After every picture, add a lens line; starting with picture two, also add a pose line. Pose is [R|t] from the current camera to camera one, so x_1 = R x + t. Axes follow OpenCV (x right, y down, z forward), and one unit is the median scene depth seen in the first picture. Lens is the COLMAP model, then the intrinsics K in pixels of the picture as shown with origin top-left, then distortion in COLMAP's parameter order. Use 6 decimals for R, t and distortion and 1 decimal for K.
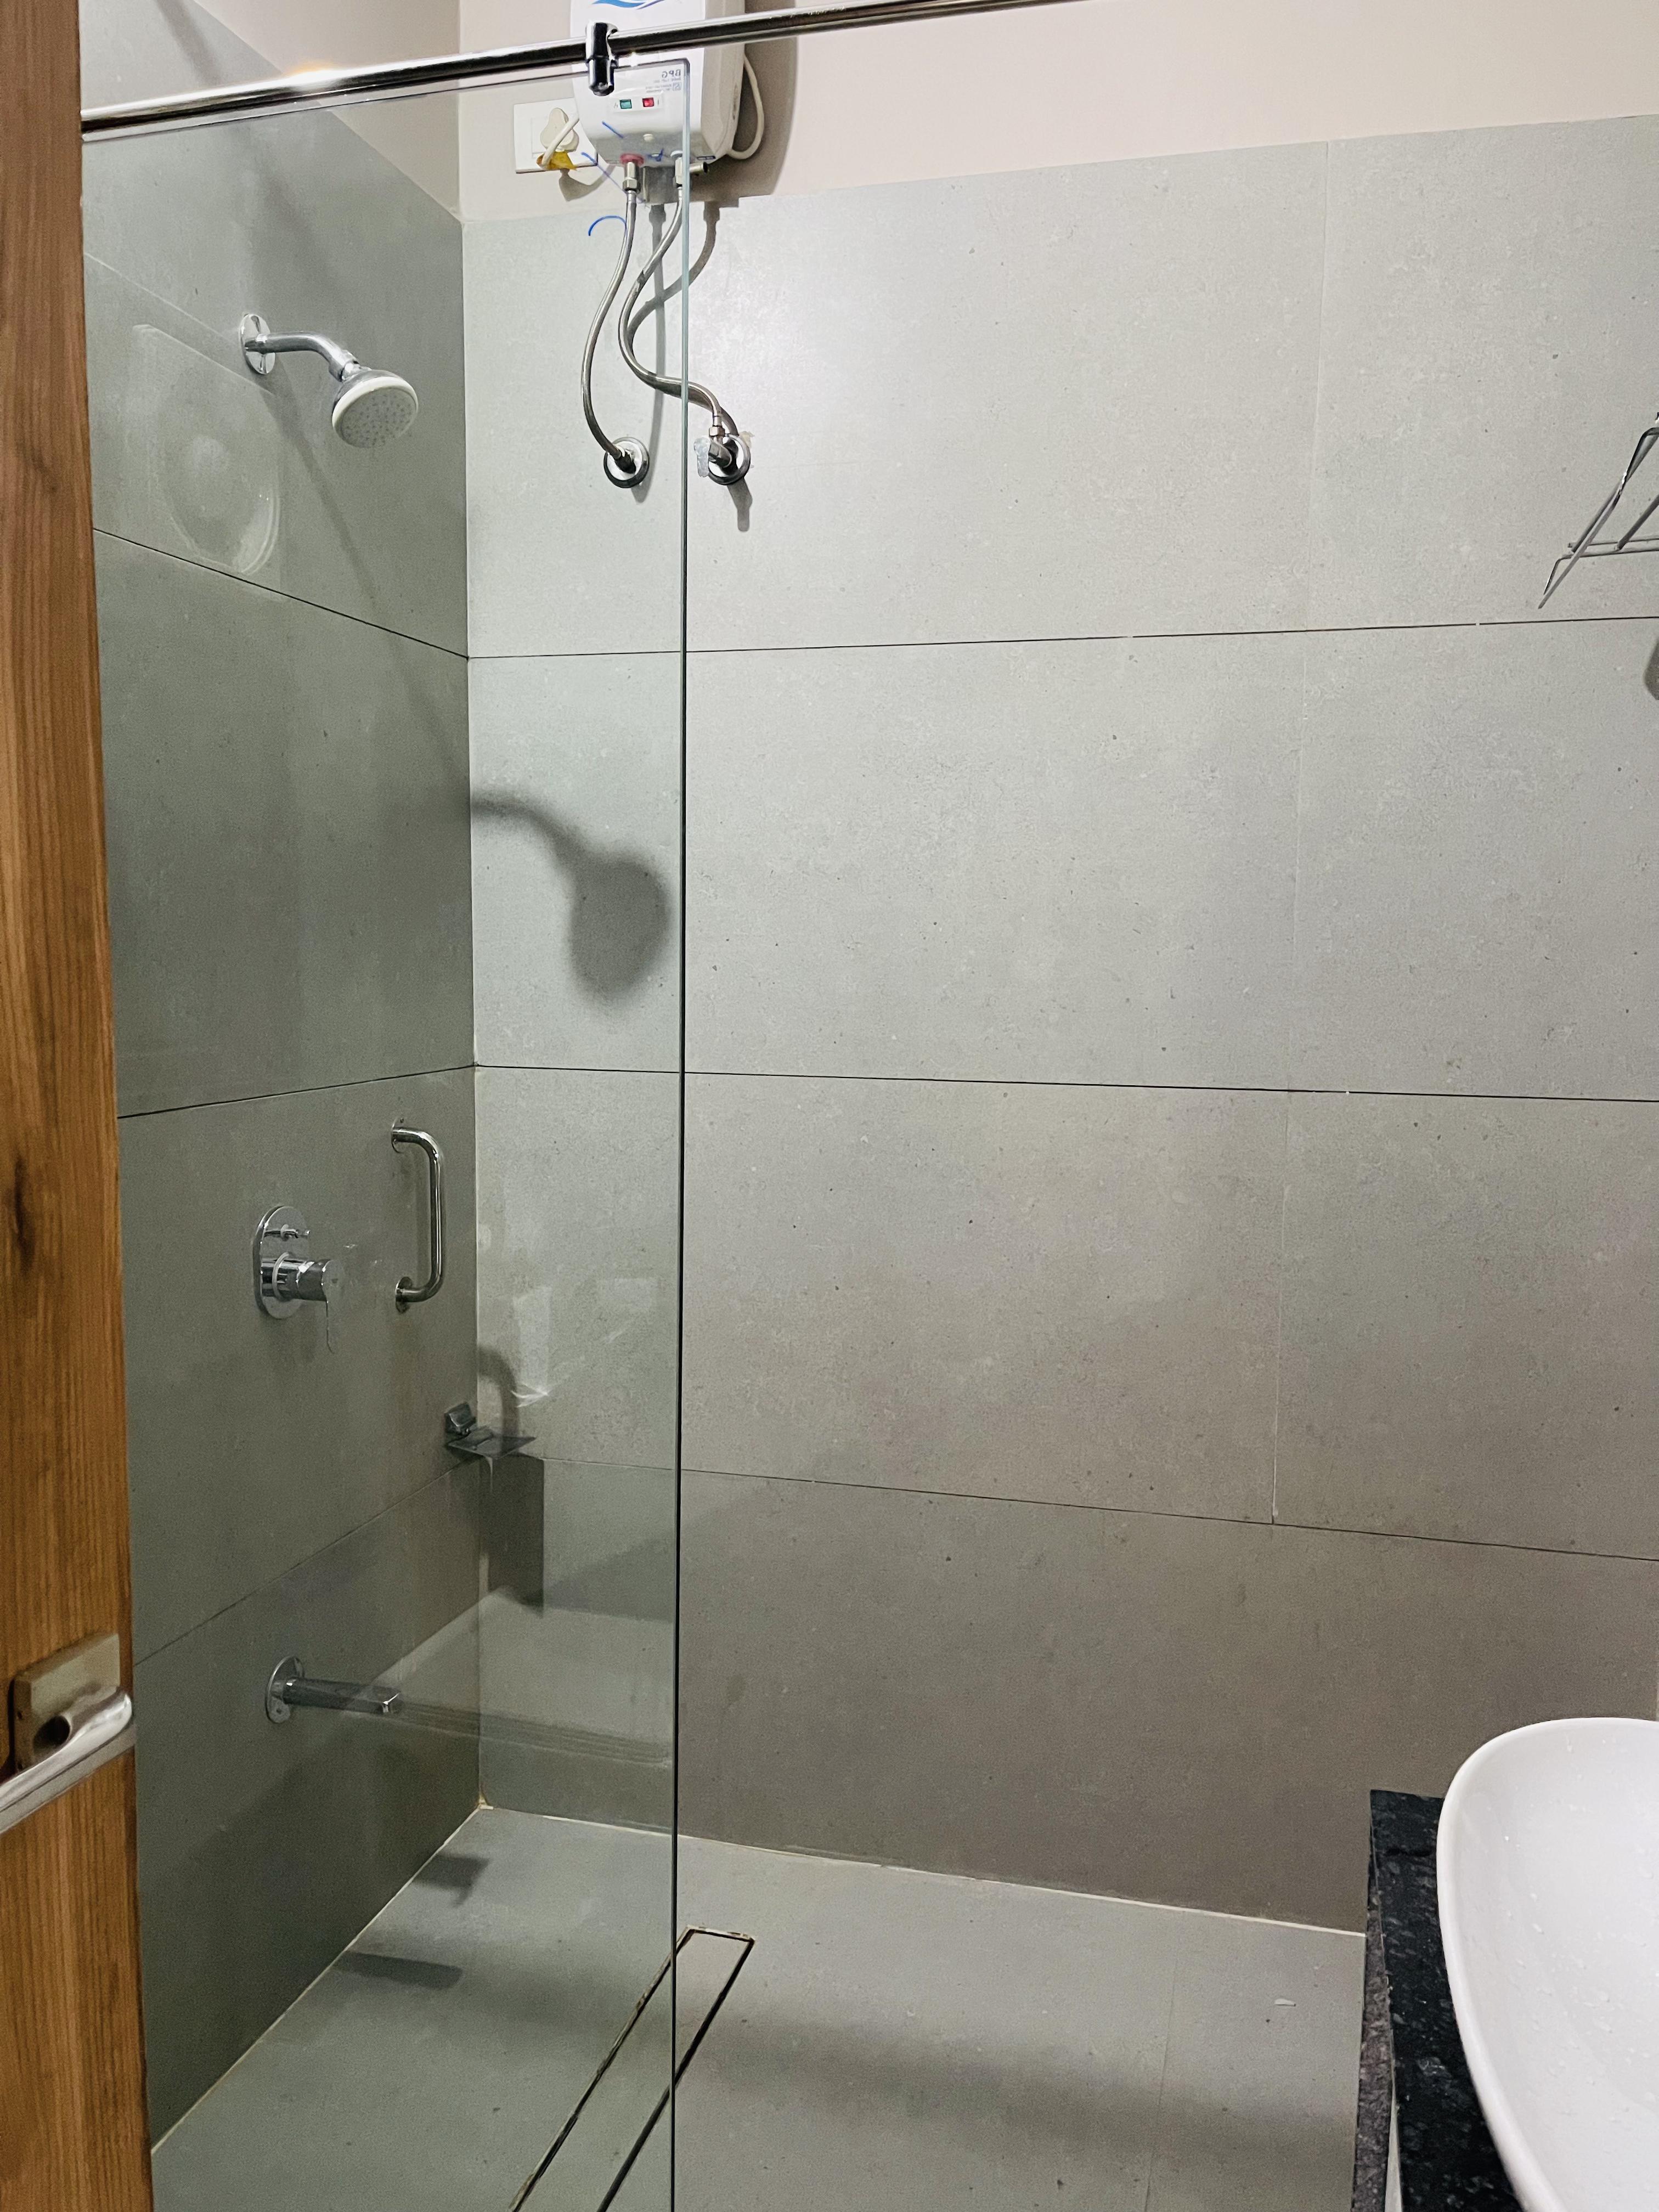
lens RADIAL K [[1636.9, 0, 829.5], [0, 1636.9, 1106.0], [0, 0, 1]] dist [0.028573, -0.072887]
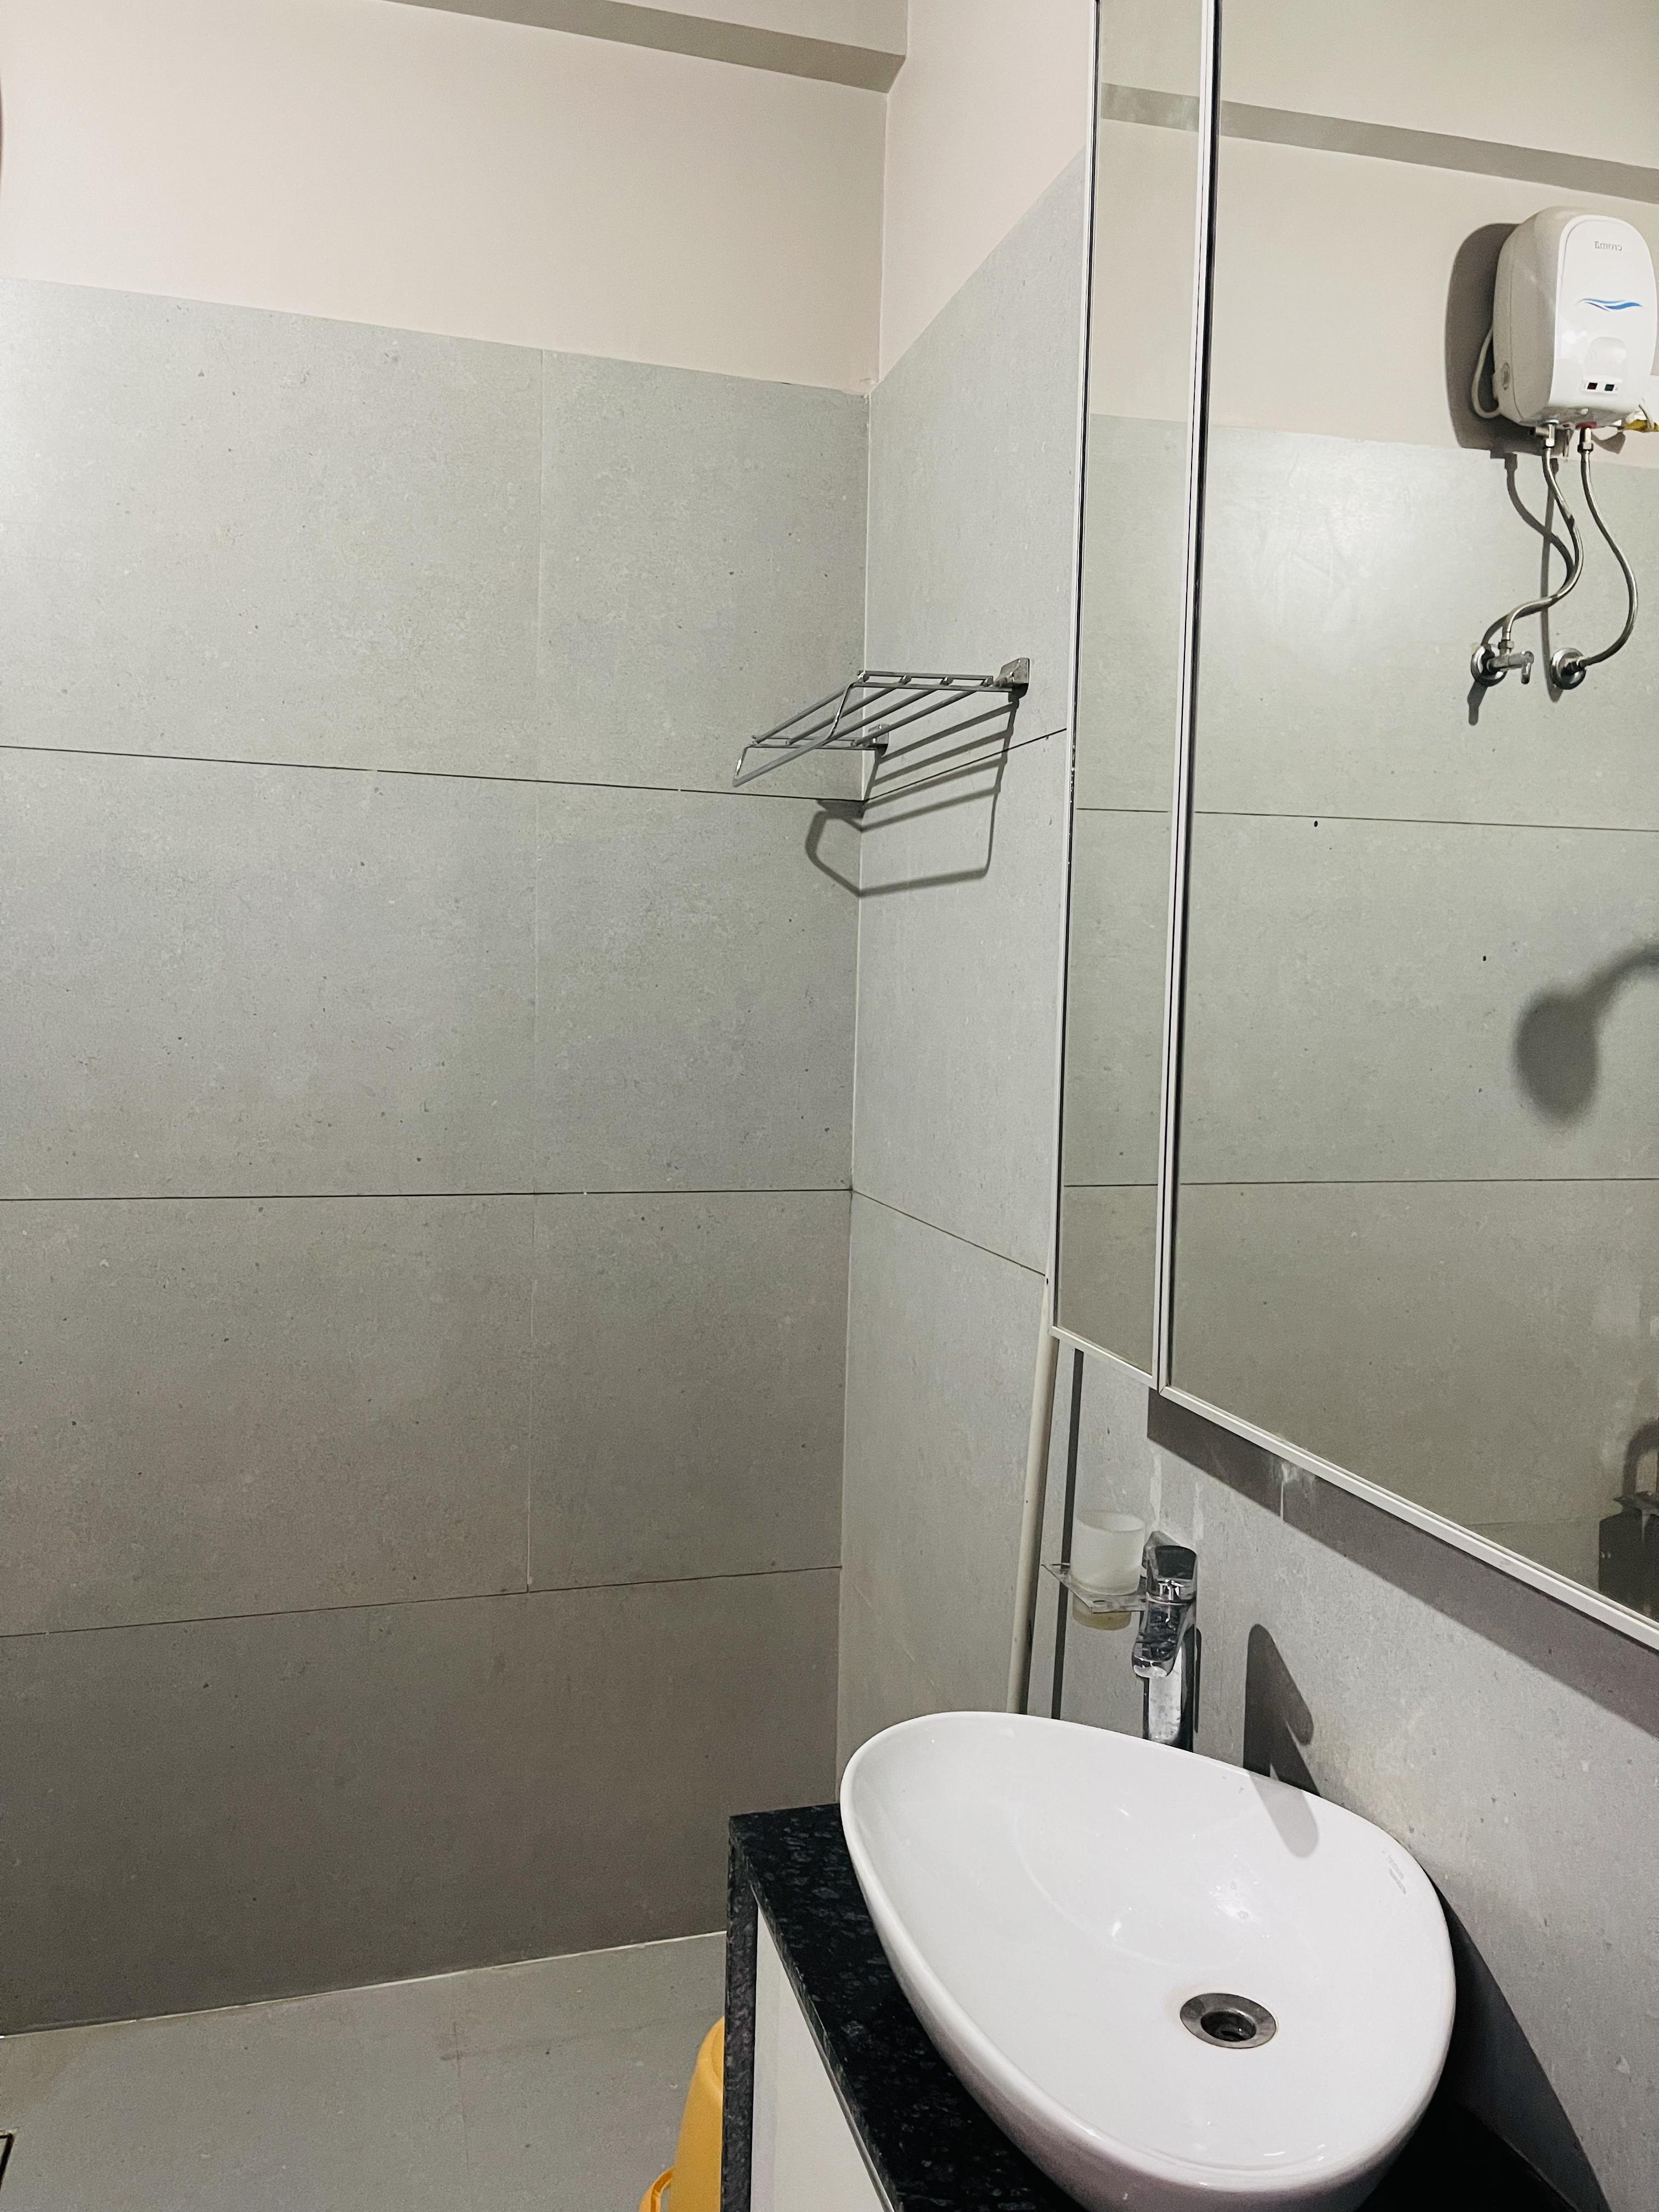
lens RADIAL K [[1602.5, 0, 829.5], [0, 1602.5, 1106.0], [0, 0, 1]] dist [0.004954, -0.047083]
pose [[0.850055, -0.020165, 0.526308, -0.115672], [0.038189, 0.998996, -0.023405, -0.035399], [-0.525308, 0.039995, 0.849972, -0.020327]]
